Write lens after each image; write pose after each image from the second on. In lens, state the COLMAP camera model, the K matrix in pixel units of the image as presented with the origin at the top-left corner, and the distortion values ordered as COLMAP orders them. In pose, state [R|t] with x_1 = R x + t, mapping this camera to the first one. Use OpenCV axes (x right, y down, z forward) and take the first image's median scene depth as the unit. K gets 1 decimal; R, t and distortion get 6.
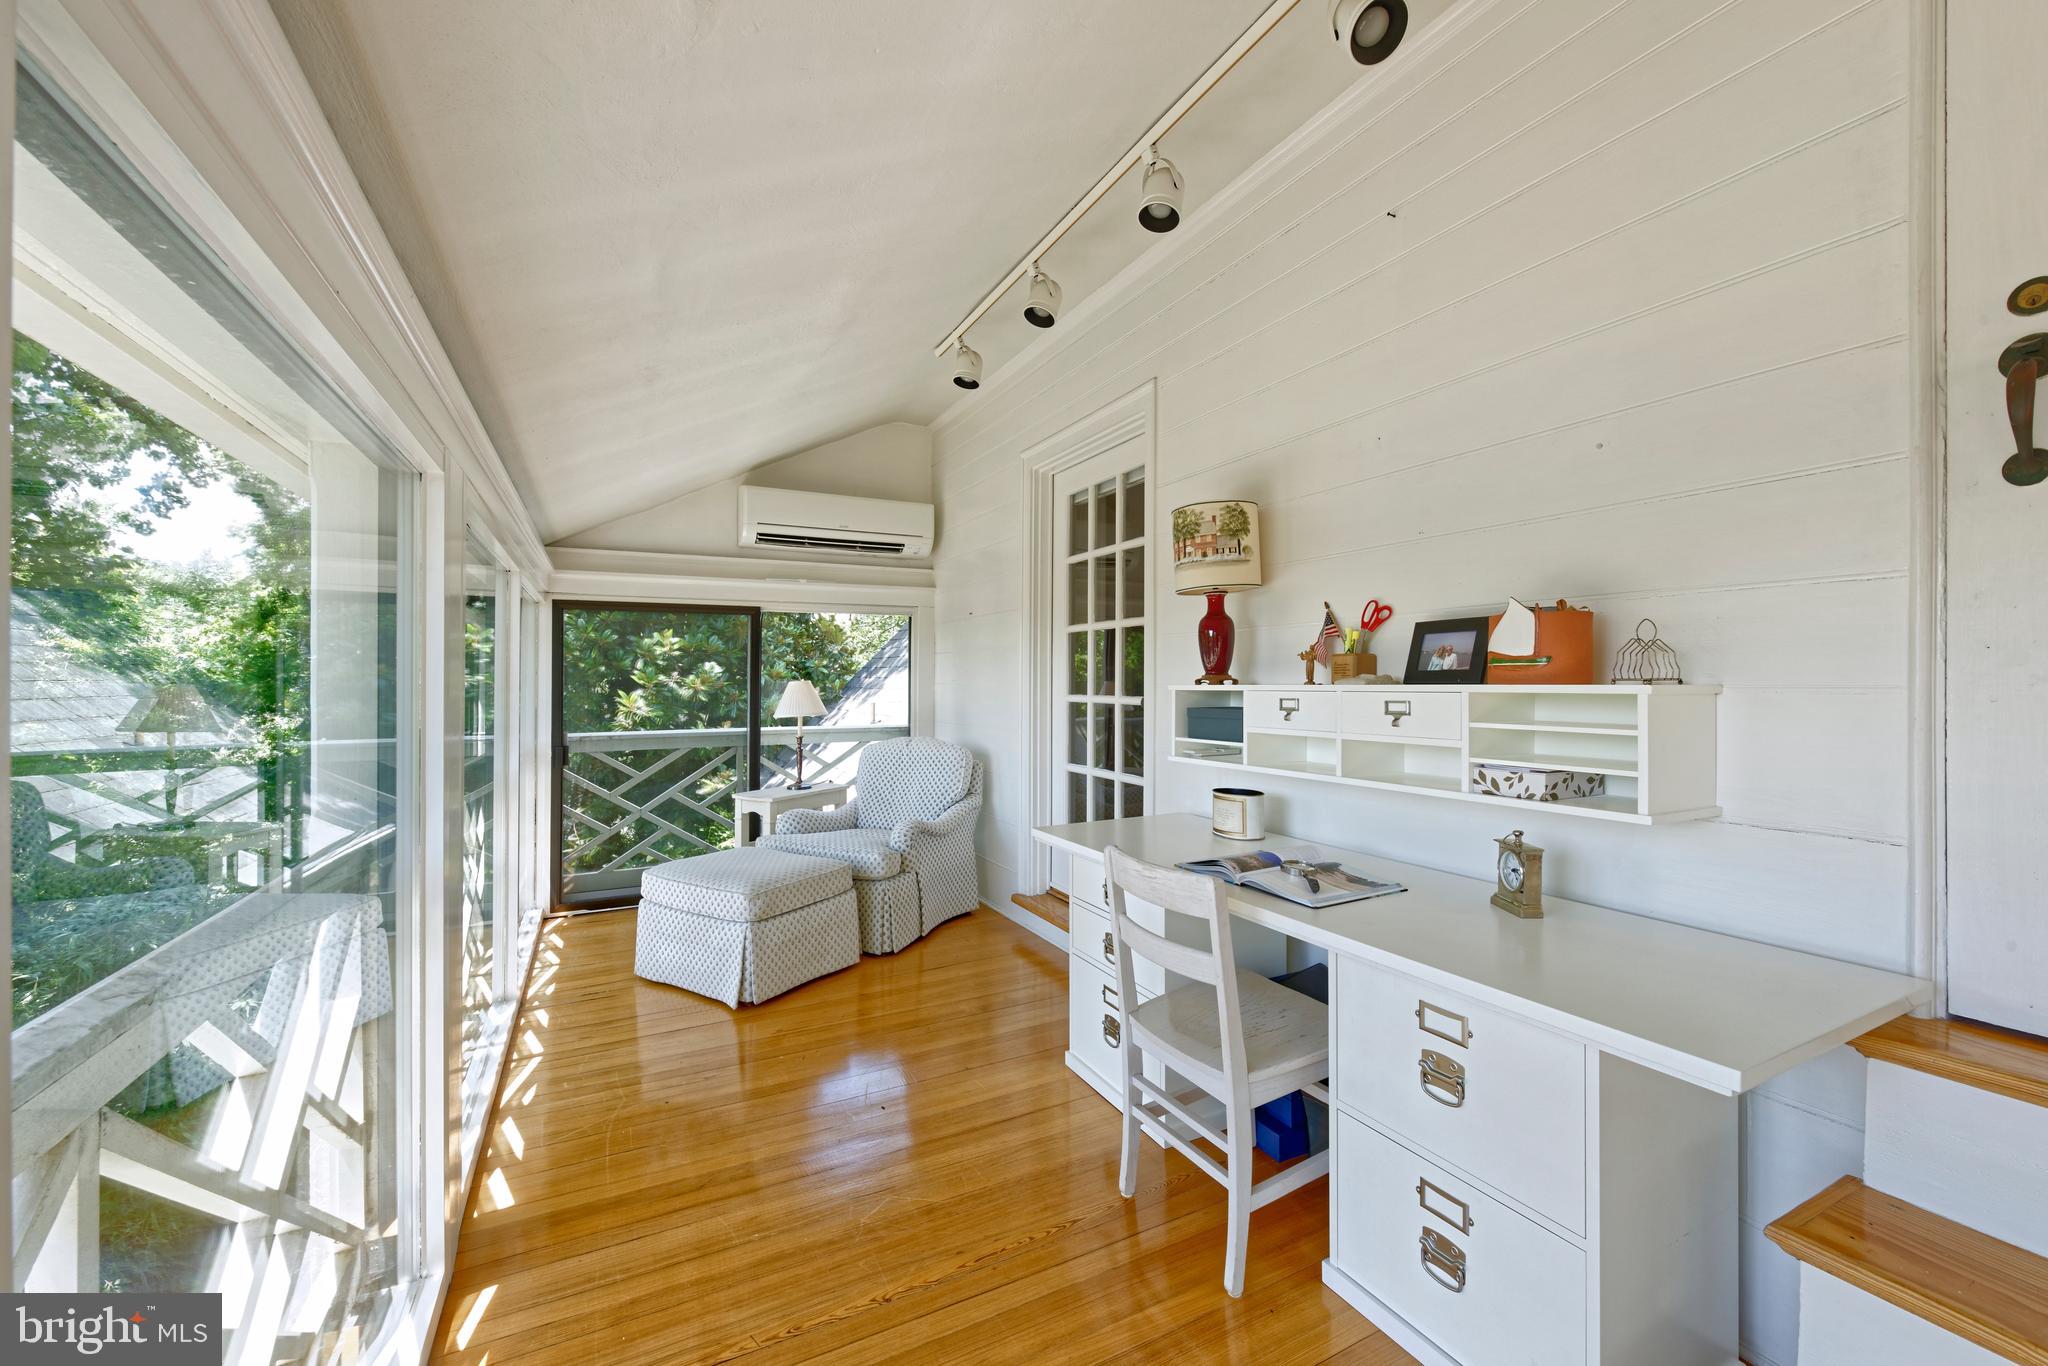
lens RADIAL K [[812.8, 0, 1029.8], [0, 812.8, 686.3], [0, 0, 1]] dist [-0.001011, -0.000256]
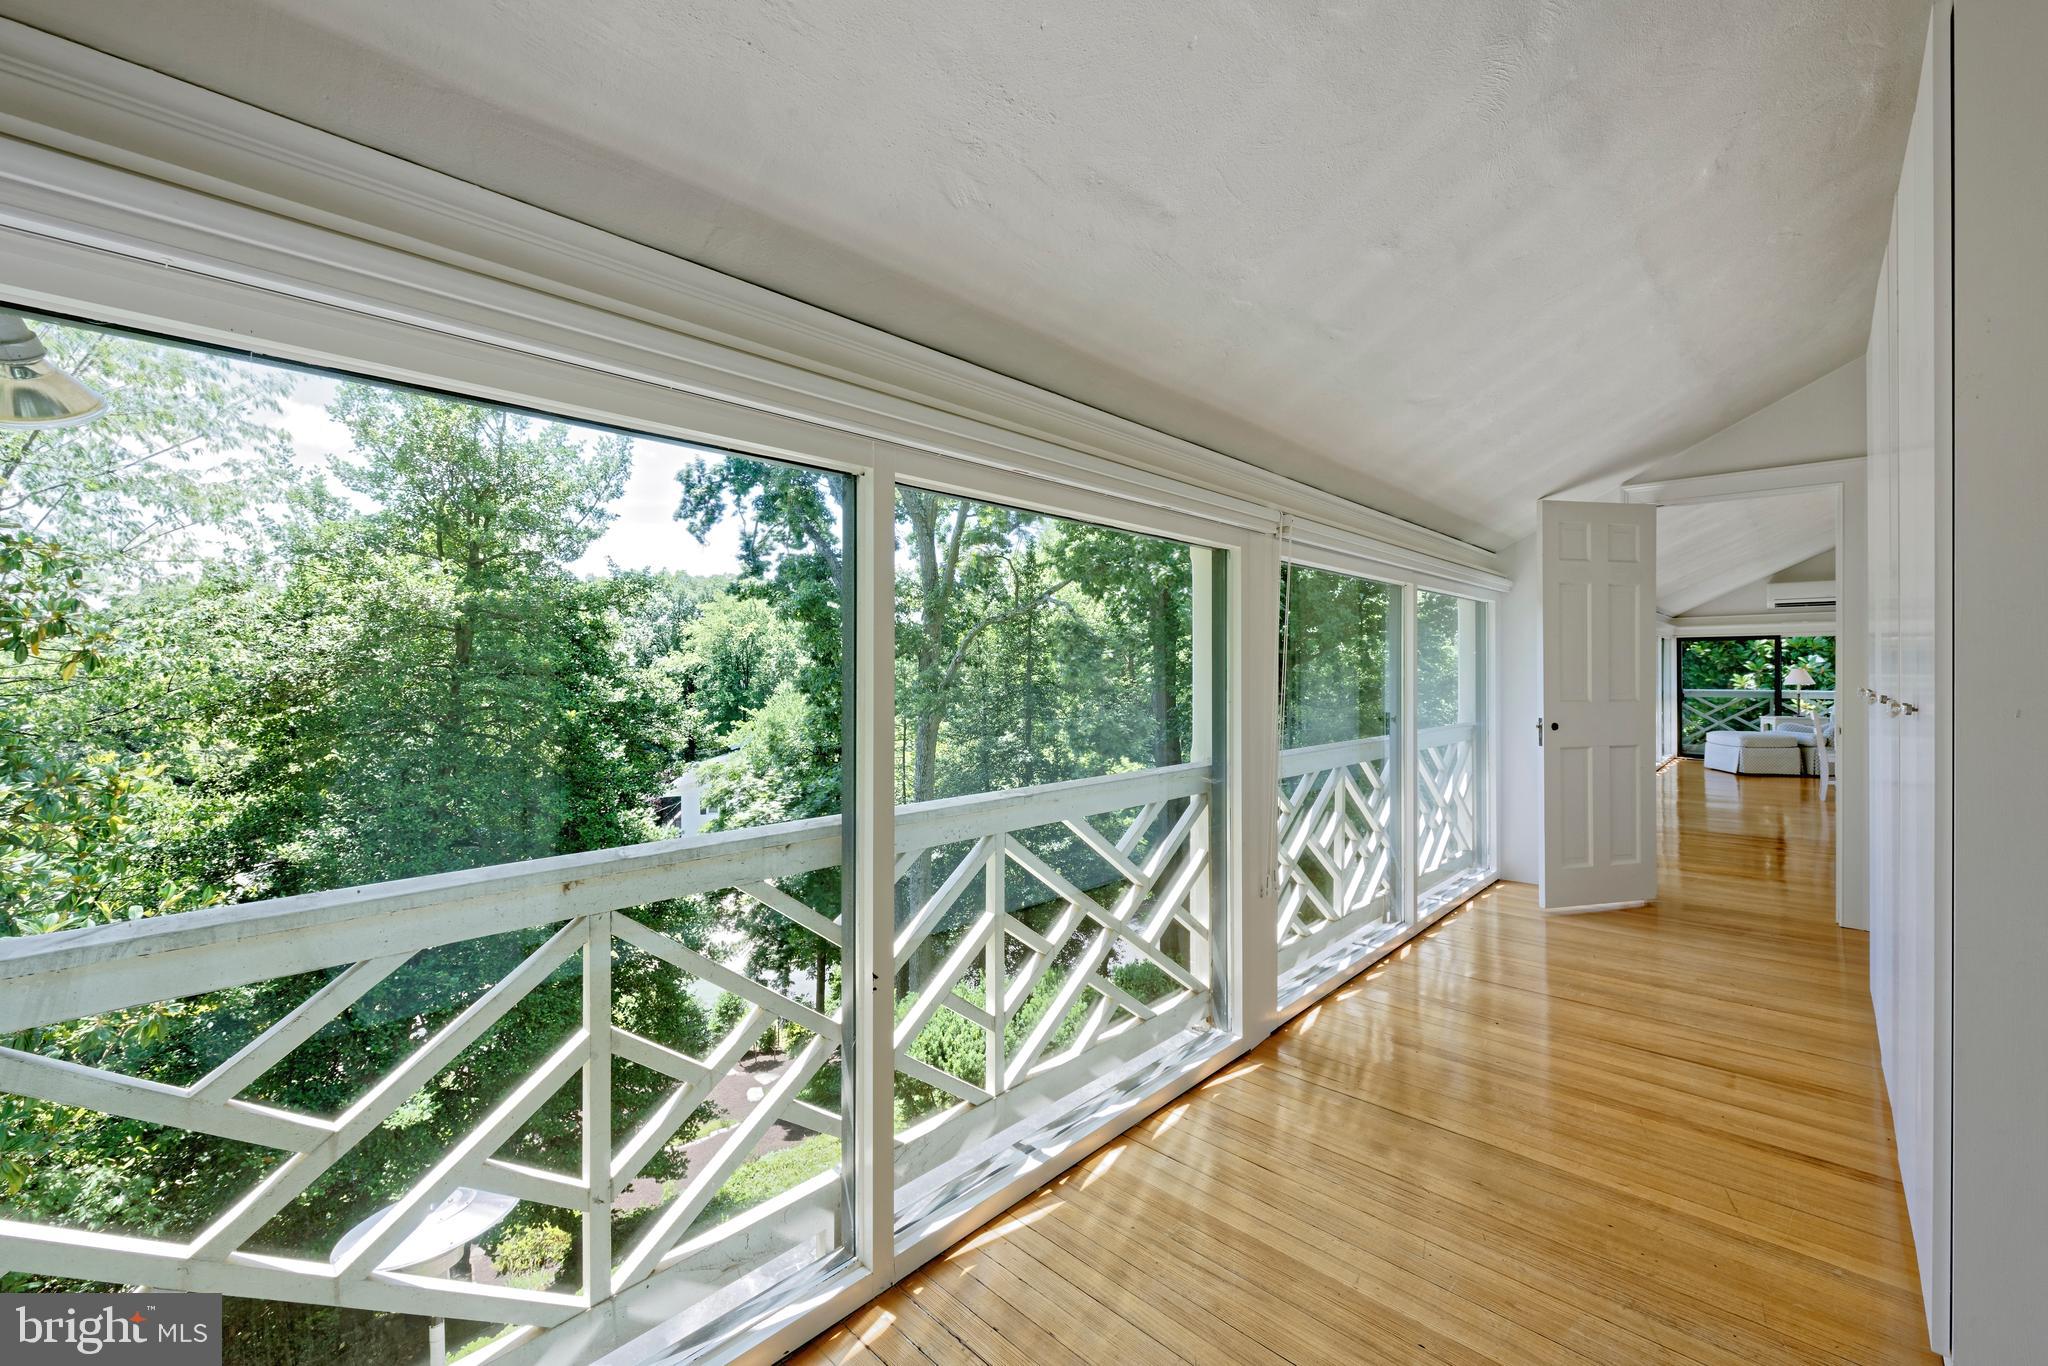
lens RADIAL K [[816.2, 0, 1032.8], [0, 816.2, 661.4], [0, 0, 1]] dist [-0.000172, 0.000077]
pose [[0.331482, -0.015615, -0.943332, 1.182318], [0.004791, 0.999878, -0.014867, -0.003699], [0.943449, 0.000409, 0.331516, -1.796304]]
